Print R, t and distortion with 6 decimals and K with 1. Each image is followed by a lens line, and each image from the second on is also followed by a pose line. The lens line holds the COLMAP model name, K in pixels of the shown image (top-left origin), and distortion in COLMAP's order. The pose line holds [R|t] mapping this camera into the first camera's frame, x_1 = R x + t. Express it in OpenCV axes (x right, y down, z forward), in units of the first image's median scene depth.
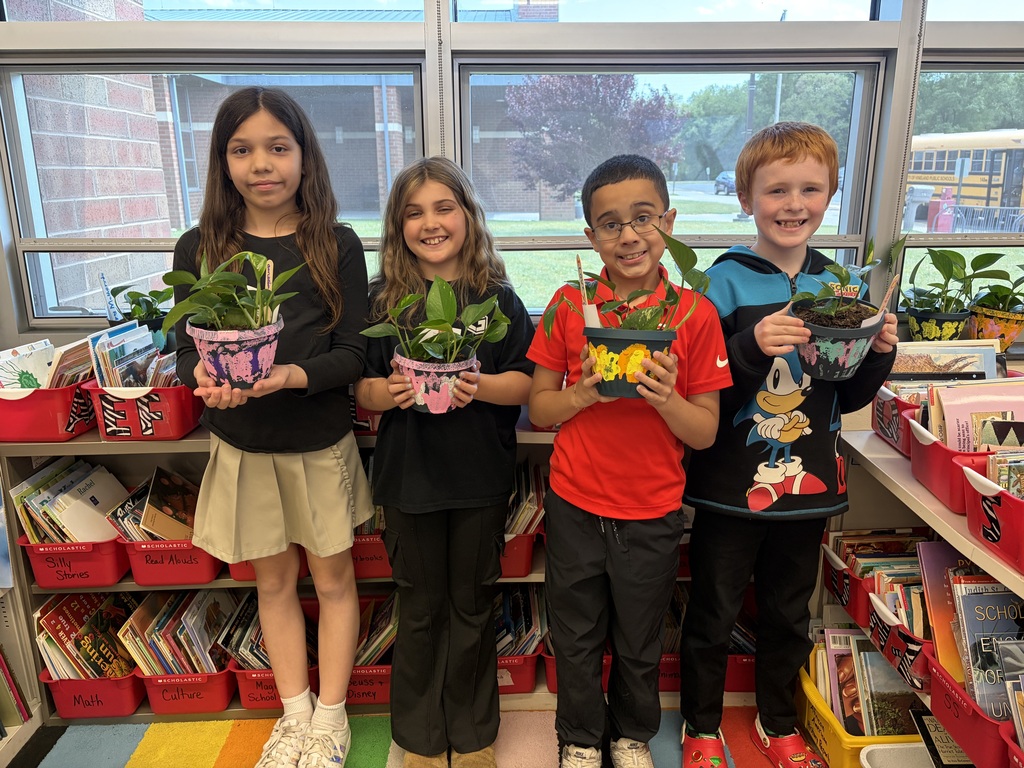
lens RADIAL K [[770.7, 0, 520.9], [0, 770.7, 382.7], [0, 0, 1]] dist [0.035806, -0.007567]
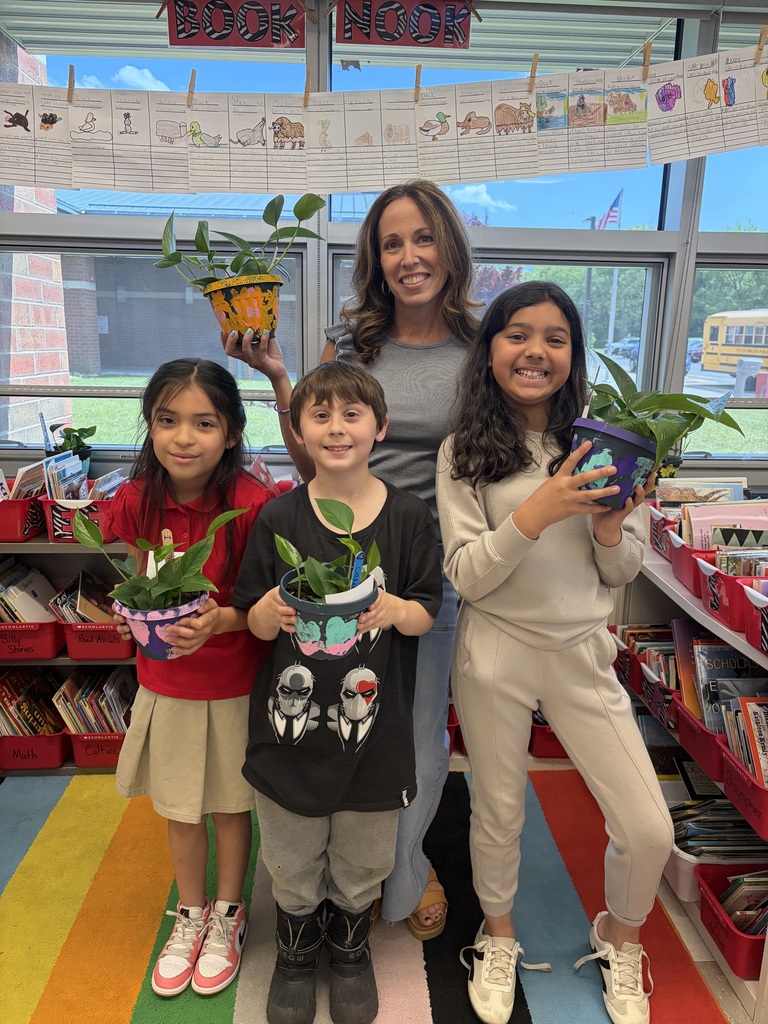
lens RADIAL K [[770.7, 0, 376.6], [0, 770.7, 514.1], [0, 0, 1]] dist [0.035806, -0.007567]
pose [[0.999597, 0.020011, 0.020129, -0.029074], [-0.019224, 0.999070, -0.038589, 0.065178], [-0.020882, 0.038186, 0.999052, -0.273030]]
